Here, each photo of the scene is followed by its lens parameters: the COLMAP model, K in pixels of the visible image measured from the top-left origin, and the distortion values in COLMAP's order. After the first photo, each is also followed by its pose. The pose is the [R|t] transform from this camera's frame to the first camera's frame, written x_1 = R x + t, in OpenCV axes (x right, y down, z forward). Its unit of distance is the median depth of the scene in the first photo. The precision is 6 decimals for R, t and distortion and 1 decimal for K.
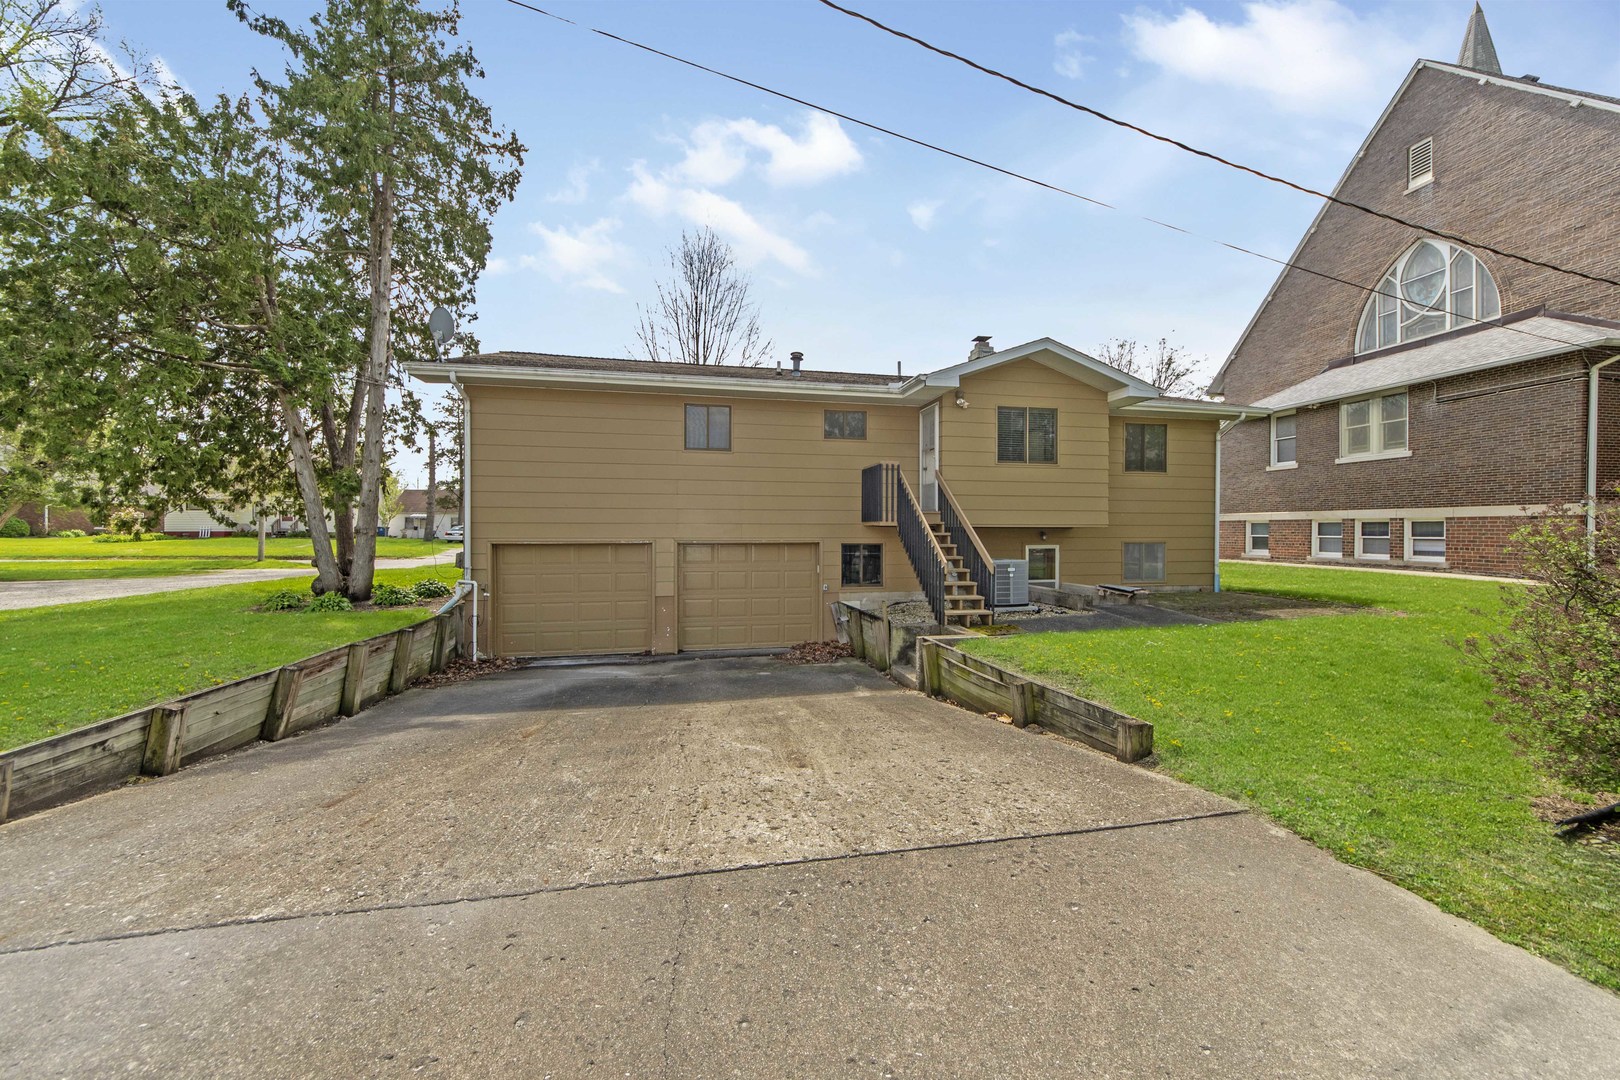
lens RADIAL K [[609.1, 0, 811.7], [0, 609.1, 541.4], [0, 0, 1]] dist [-0.002188, -0.000107]
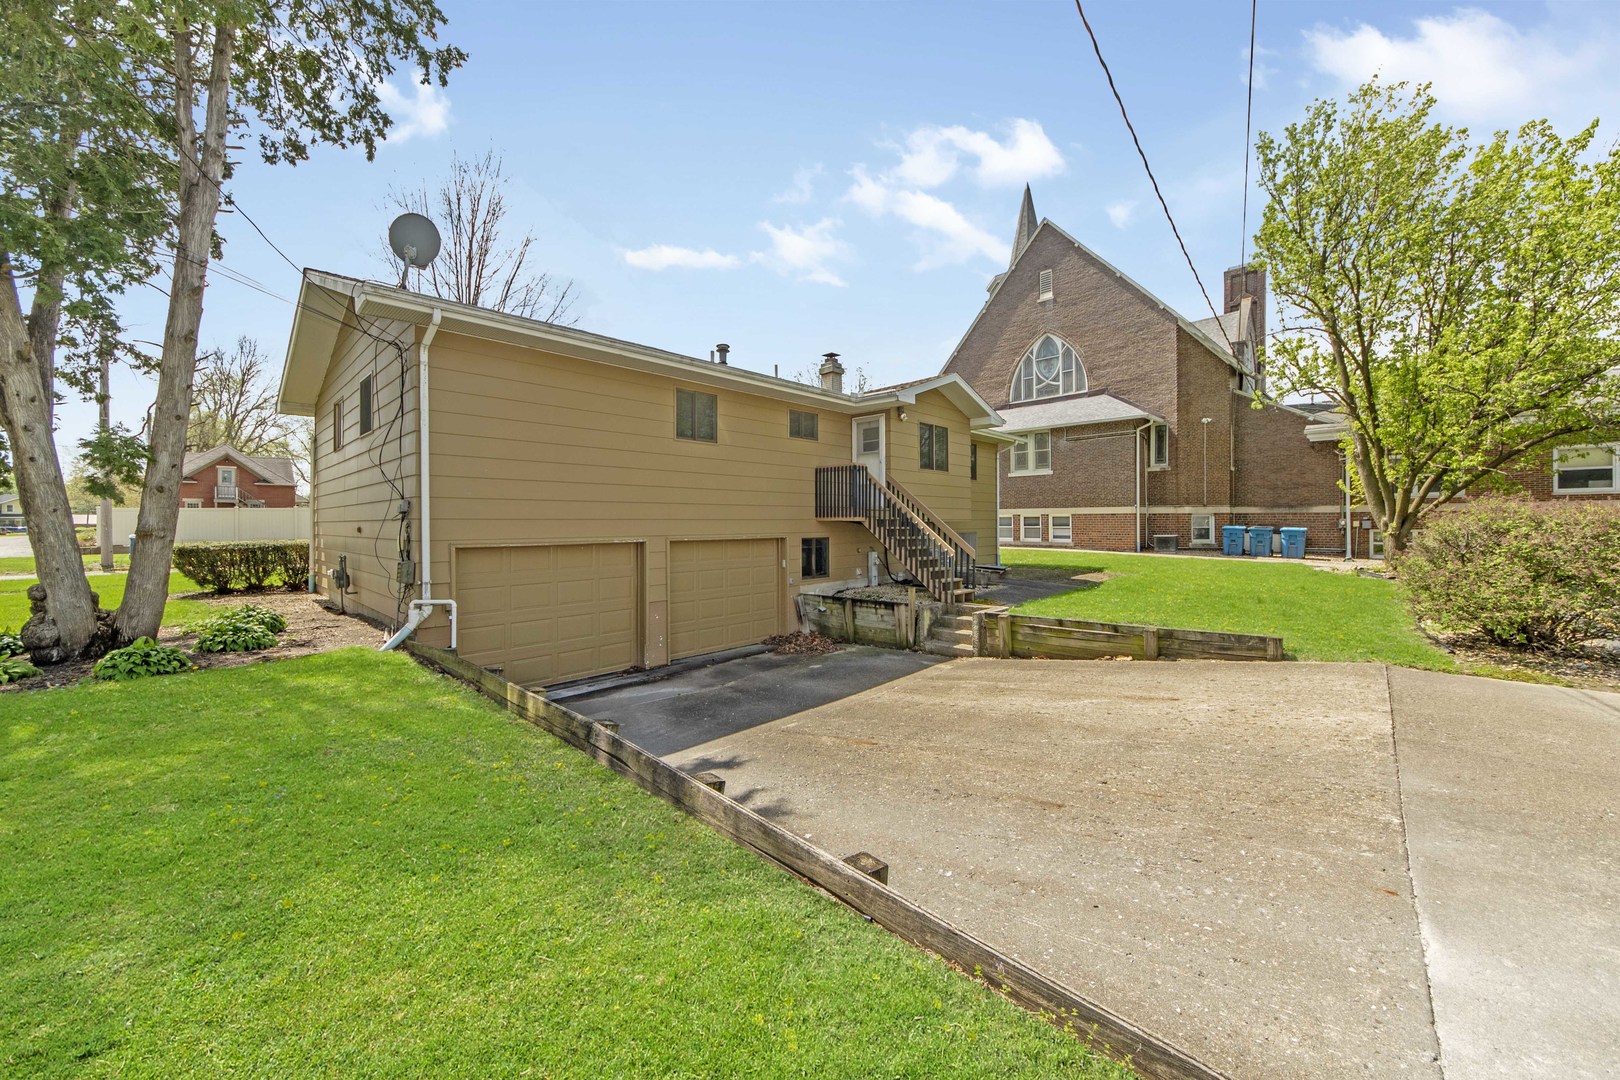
lens RADIAL K [[609.1, 0, 826.2], [0, 609.1, 527.7], [0, 0, 1]] dist [-0.002188, -0.000107]
pose [[0.807084, -0.008897, 0.590369, -0.472654], [0.013875, 0.999896, -0.003899, -0.008247], [-0.590273, 0.011338, 0.807124, 0.111692]]
